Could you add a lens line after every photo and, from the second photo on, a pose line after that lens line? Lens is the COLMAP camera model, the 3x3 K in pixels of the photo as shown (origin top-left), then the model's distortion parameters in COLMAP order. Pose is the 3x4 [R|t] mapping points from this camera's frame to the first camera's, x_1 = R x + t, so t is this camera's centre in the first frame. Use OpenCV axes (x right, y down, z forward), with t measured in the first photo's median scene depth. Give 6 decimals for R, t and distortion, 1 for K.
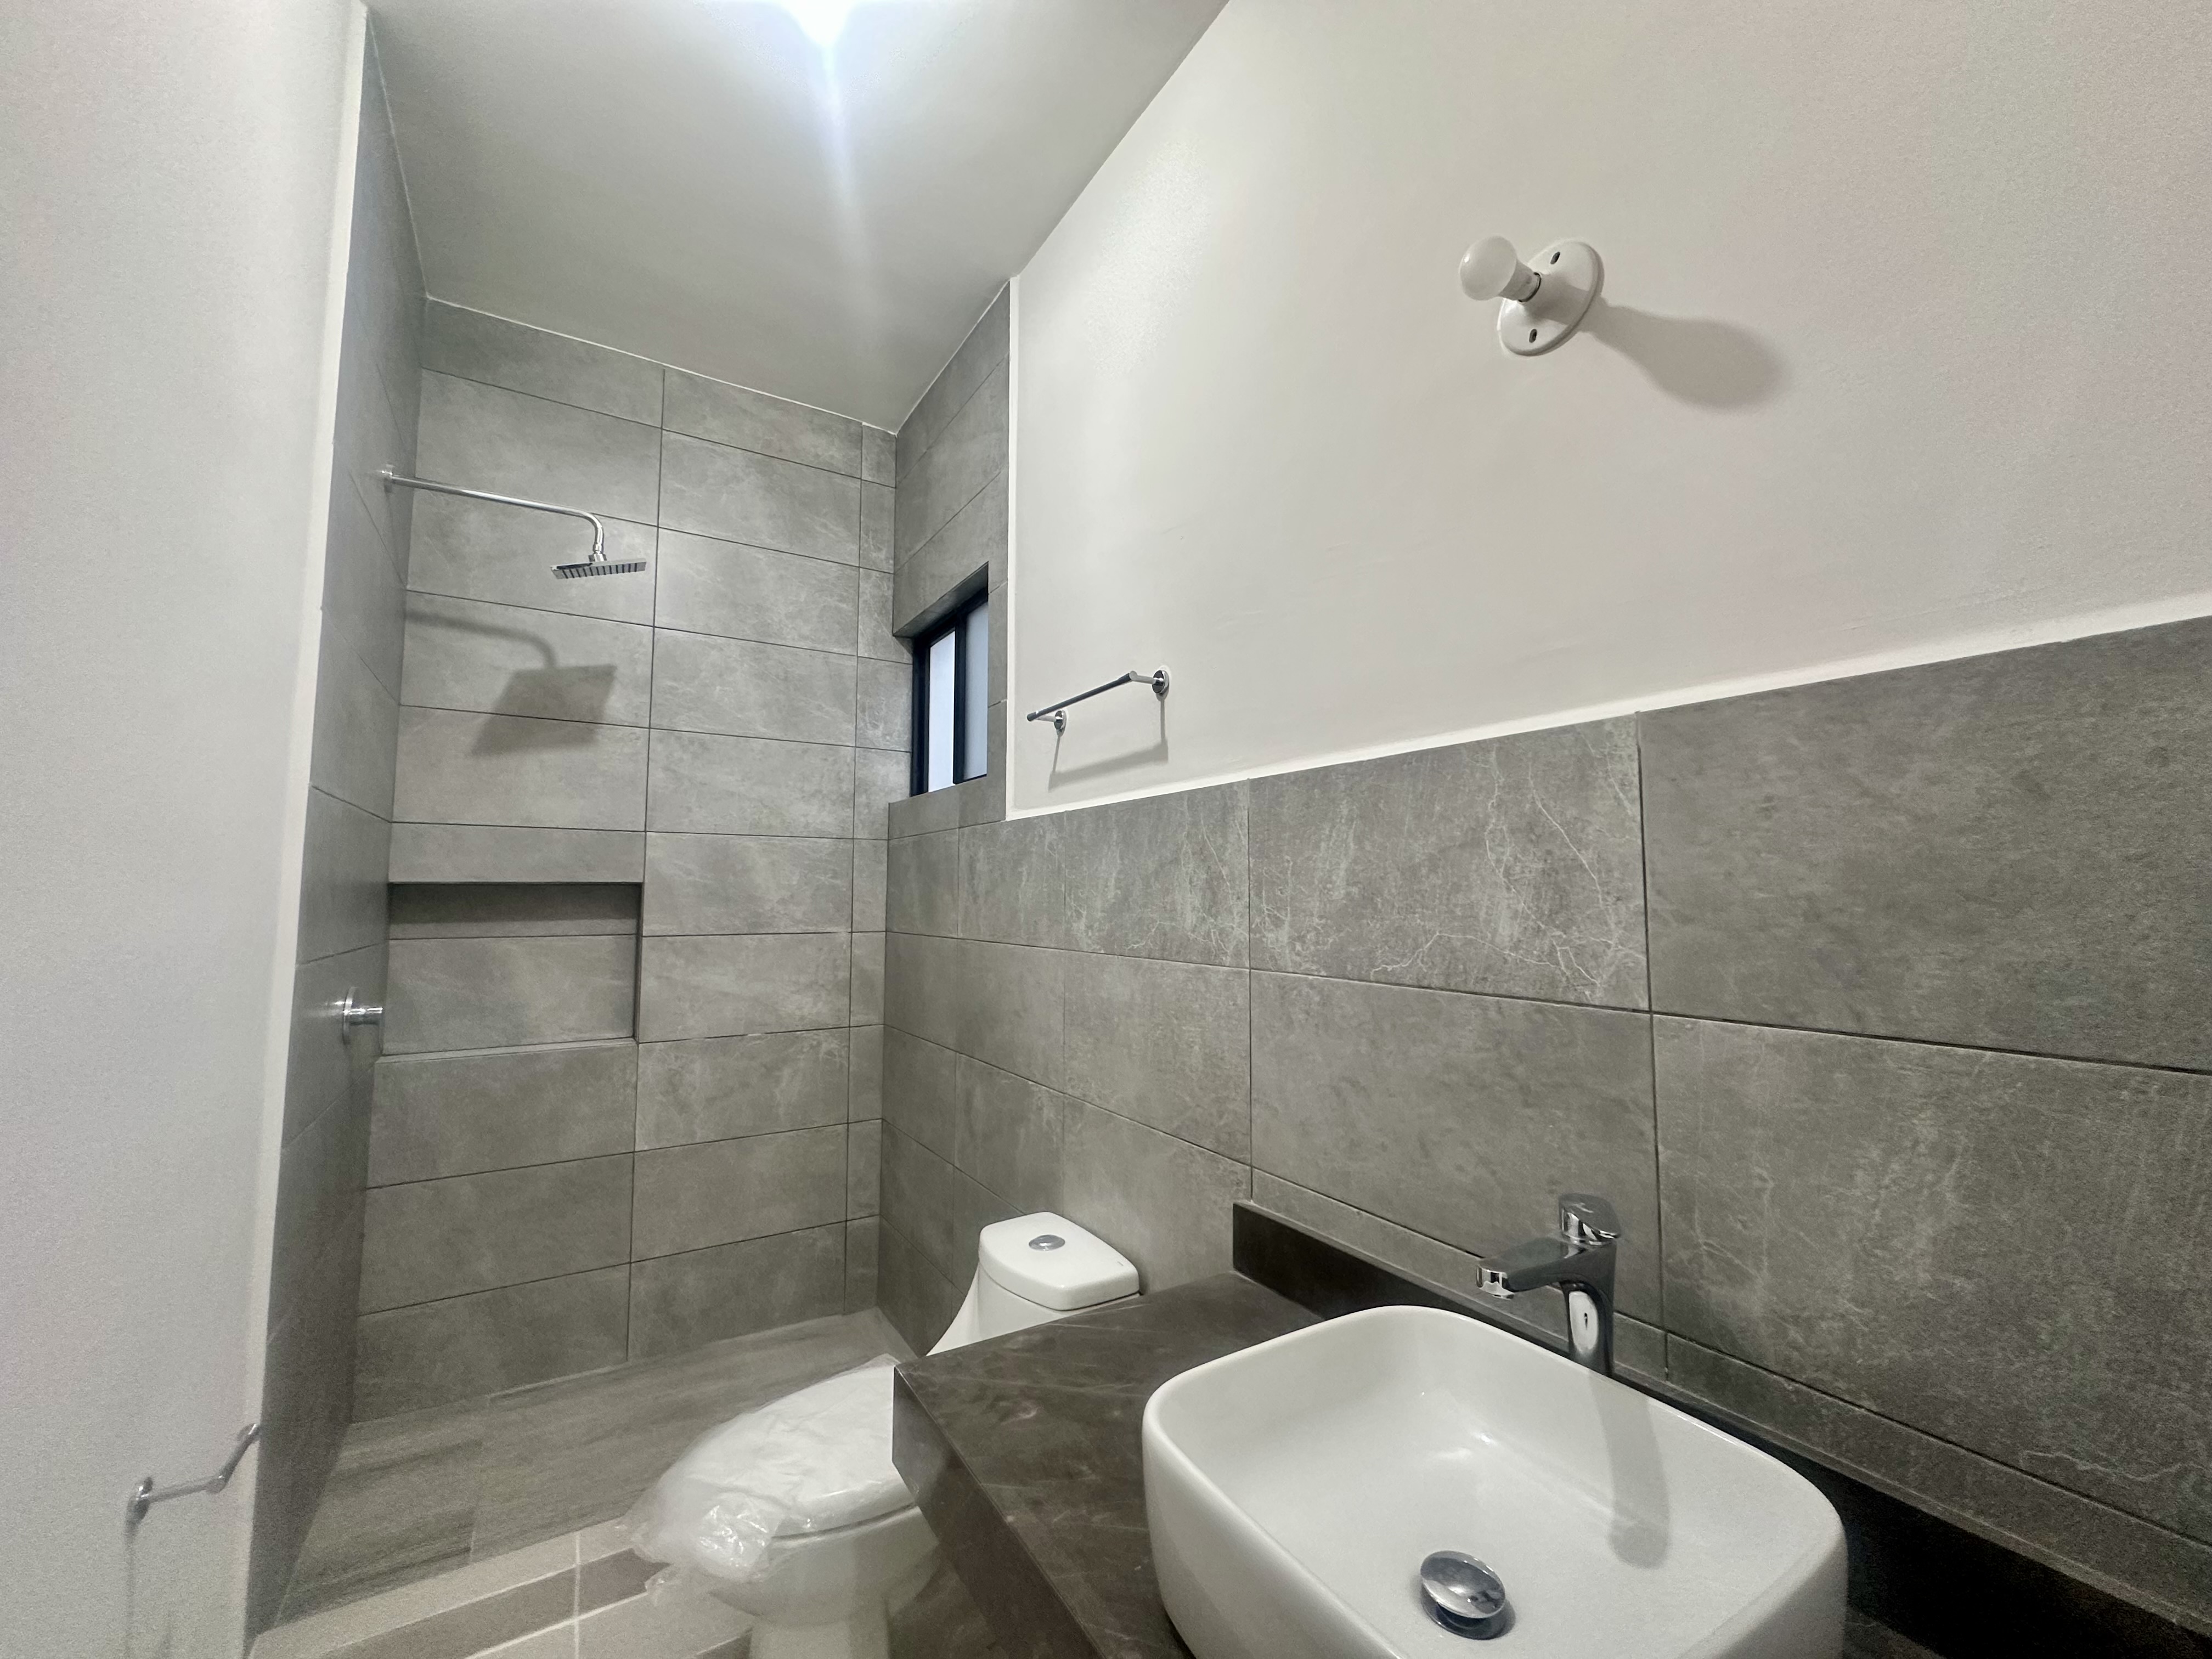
lens RADIAL K [[894.0, 0, 1098.5], [0, 894.0, 831.4], [0, 0, 1]] dist [0.008979, -0.000149]
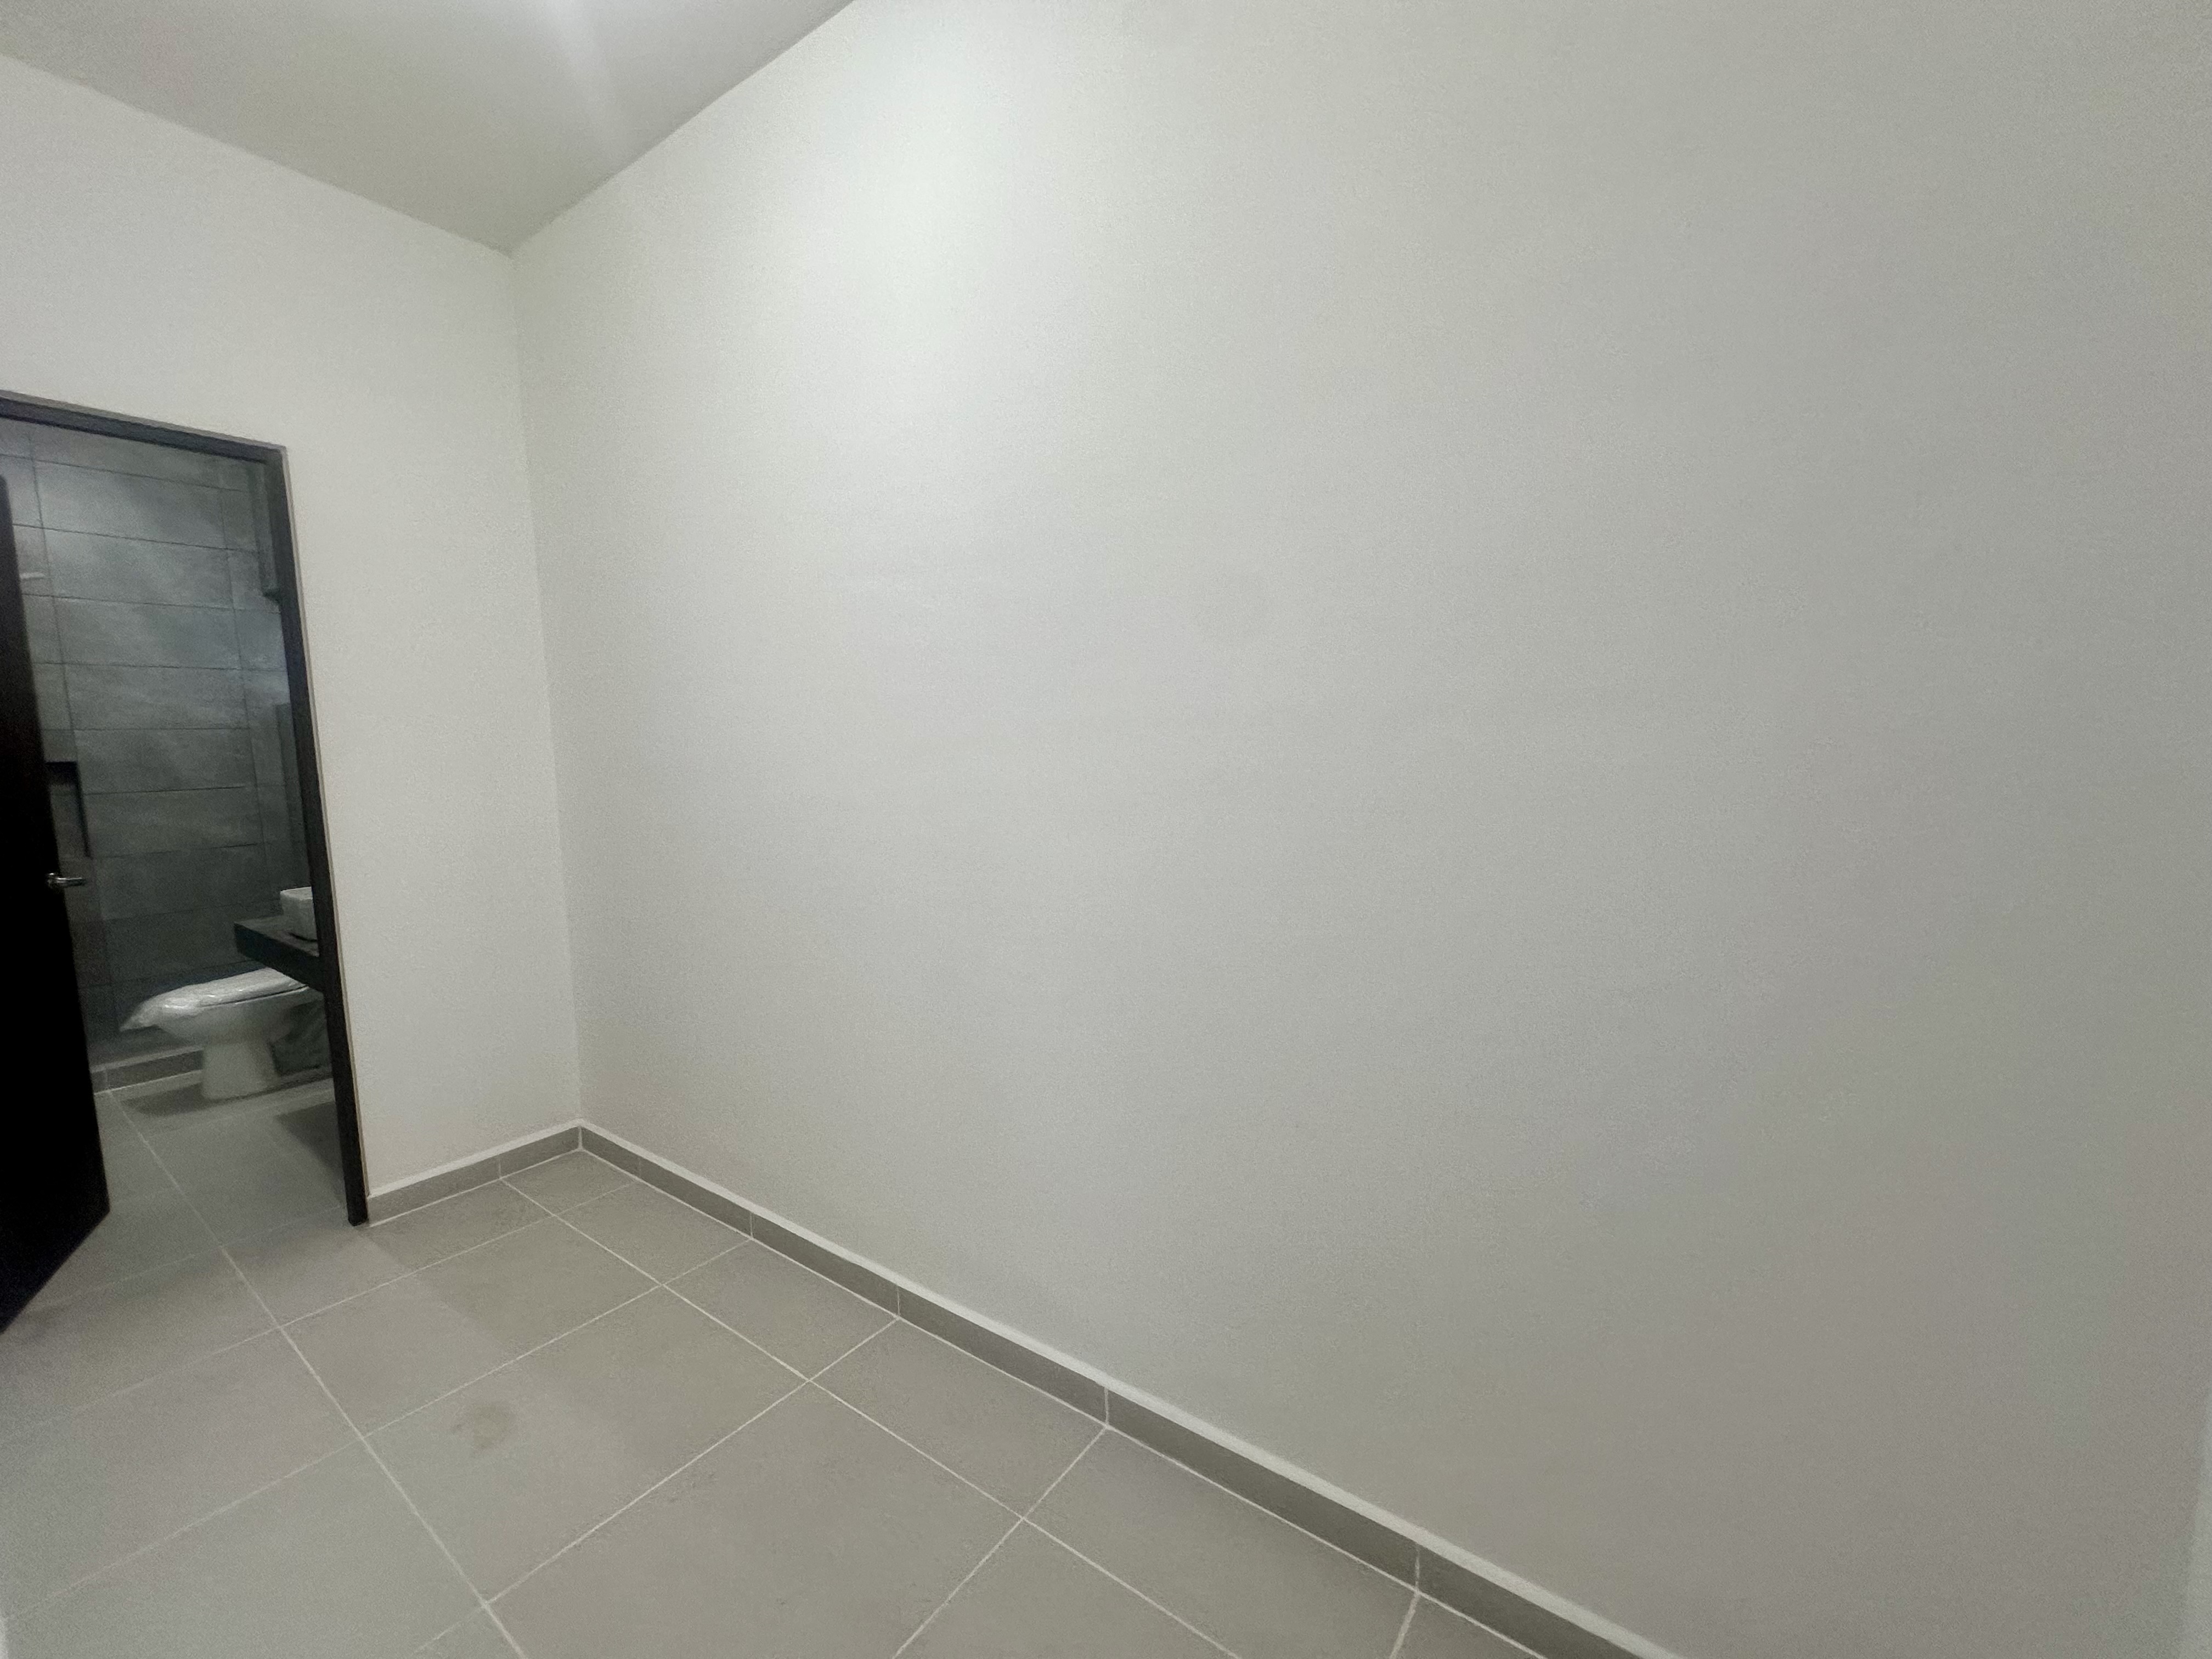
lens RADIAL K [[894.0, 0, 1106.0], [0, 894.0, 827.1], [0, 0, 1]] dist [0.008979, -0.000149]
pose [[0.884485, -0.070030, 0.461283, 0.329492], [-0.006972, 0.986577, 0.163147, -0.092432], [-0.466516, -0.147517, 0.872125, -1.157022]]
